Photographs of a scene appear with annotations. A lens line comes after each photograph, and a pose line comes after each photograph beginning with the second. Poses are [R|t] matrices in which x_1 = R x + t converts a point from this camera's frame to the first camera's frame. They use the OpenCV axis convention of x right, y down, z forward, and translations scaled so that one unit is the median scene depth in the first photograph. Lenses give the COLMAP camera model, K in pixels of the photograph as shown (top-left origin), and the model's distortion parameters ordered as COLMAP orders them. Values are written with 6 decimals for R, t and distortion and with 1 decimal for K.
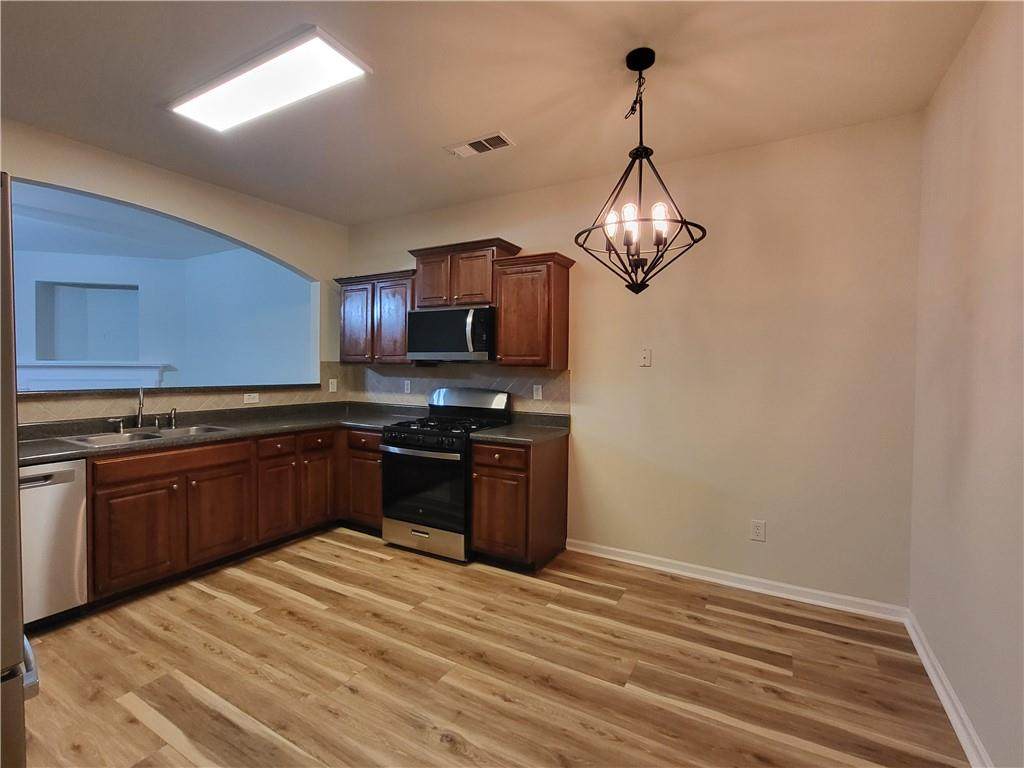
lens RADIAL K [[467.5, 0, 512.0], [0, 467.5, 384.0], [0, 0, 1]] dist [-0.004997, -0.000381]
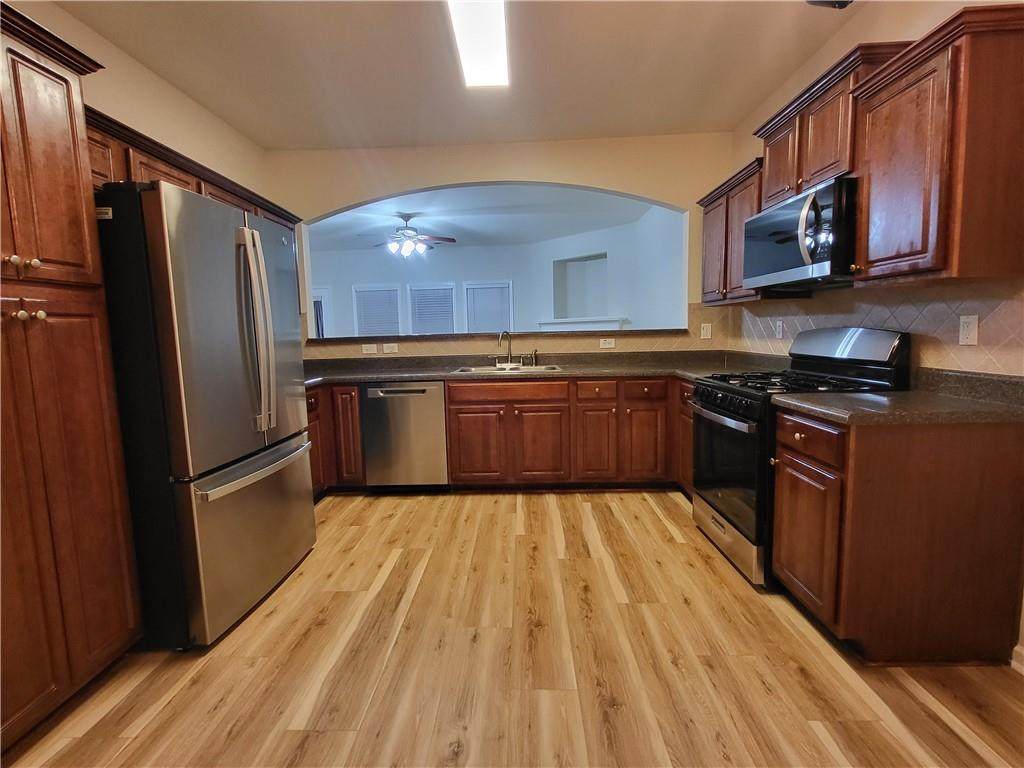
lens RADIAL K [[472.4, 0, 510.2], [0, 472.4, 379.1], [0, 0, 1]] dist [-0.003064, -0.000614]
pose [[0.467604, 0.067616, -0.881348, 0.311294], [-0.001363, 0.997124, 0.075776, 0.037133], [0.883937, -0.034232, 0.466352, 0.393892]]
